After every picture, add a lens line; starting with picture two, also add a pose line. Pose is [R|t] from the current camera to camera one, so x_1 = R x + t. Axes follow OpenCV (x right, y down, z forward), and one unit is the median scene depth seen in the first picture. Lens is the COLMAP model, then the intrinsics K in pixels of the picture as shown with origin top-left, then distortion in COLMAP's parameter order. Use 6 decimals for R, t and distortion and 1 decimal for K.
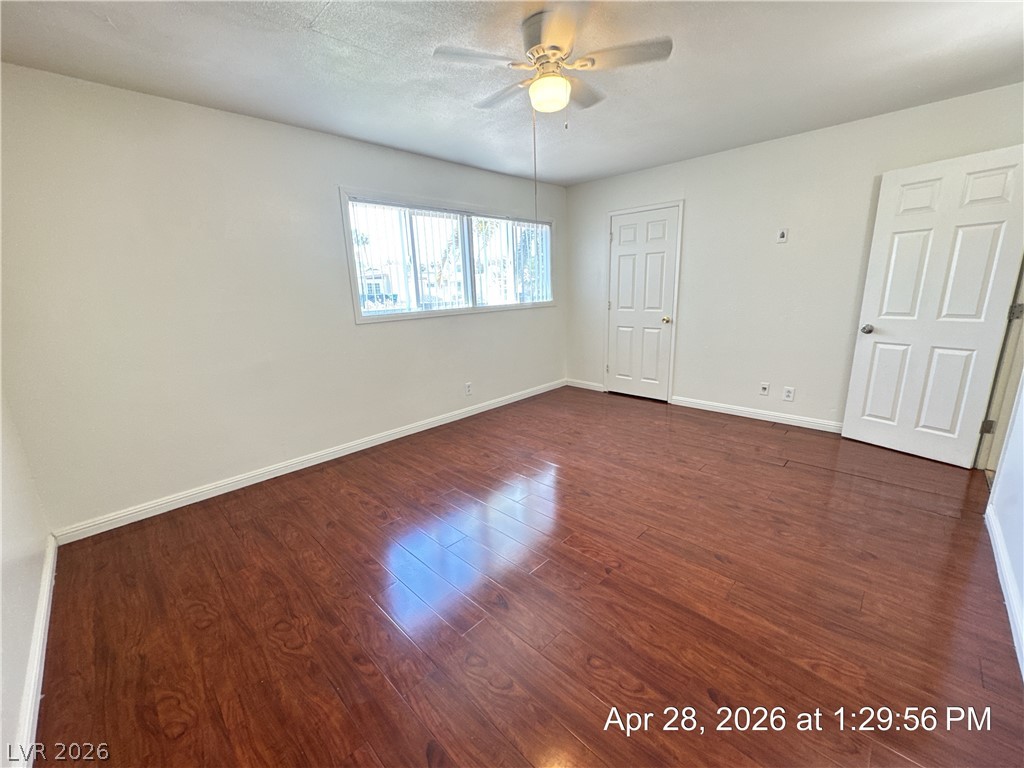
lens RADIAL K [[409.8, 0, 511.5], [0, 409.8, 385.3], [0, 0, 1]] dist [-0.002066, 0.000369]
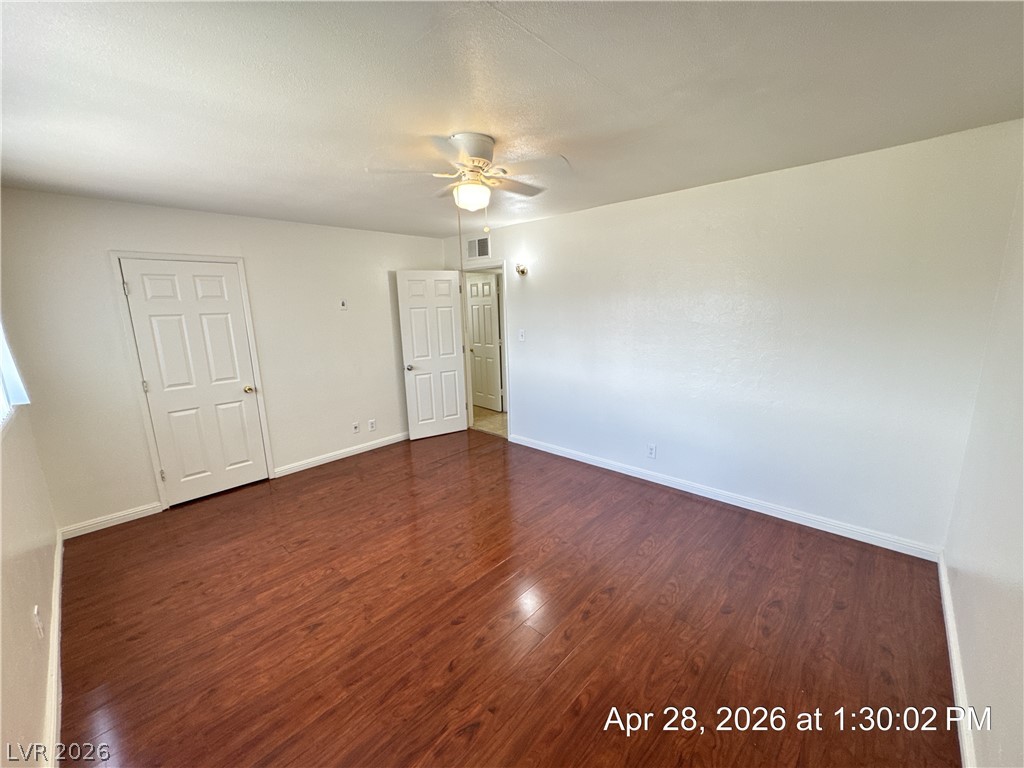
lens RADIAL K [[409.8, 0, 515.1], [0, 409.8, 384.3], [0, 0, 1]] dist [-0.002066, 0.000369]
pose [[-0.029024, -0.159567, 0.986760, -0.663851], [0.263102, 0.951147, 0.161547, -0.218512], [-0.964331, 0.264308, 0.014376, 0.598348]]
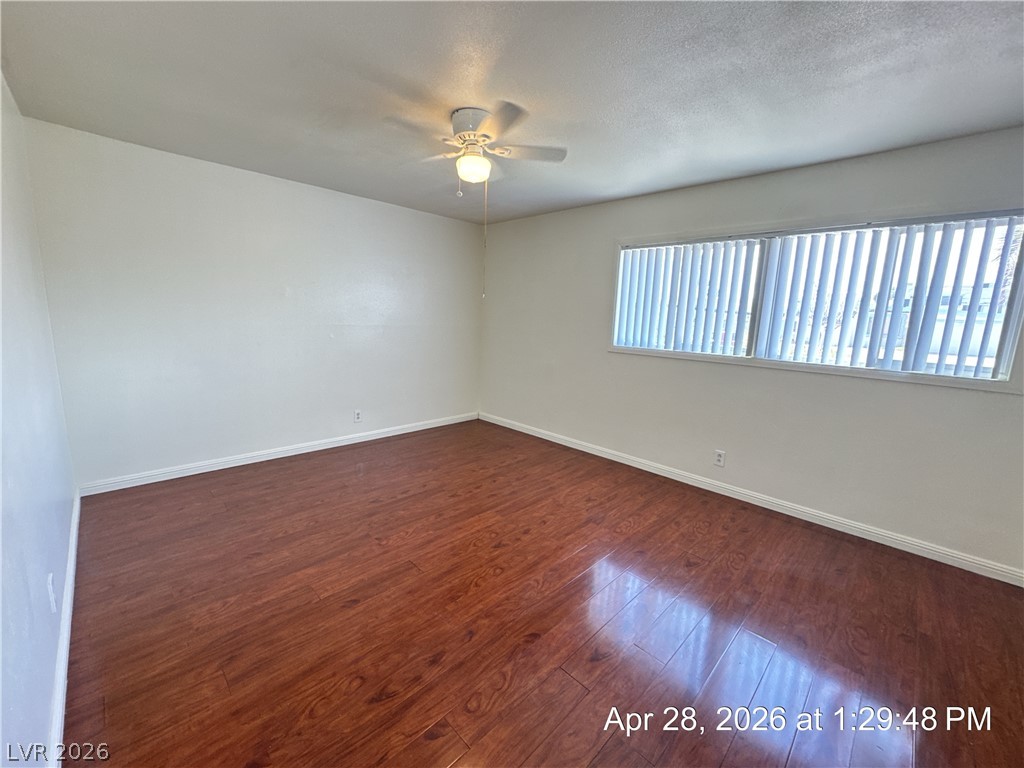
lens RADIAL K [[409.8, 0, 514.4], [0, 409.8, 385.3], [0, 0, 1]] dist [-0.002066, 0.000369]
pose [[-0.007332, 0.206137, -0.978496, 0.839597], [-0.272105, 0.941187, 0.200316, -0.228797], [0.962240, 0.267722, 0.049190, 0.730807]]
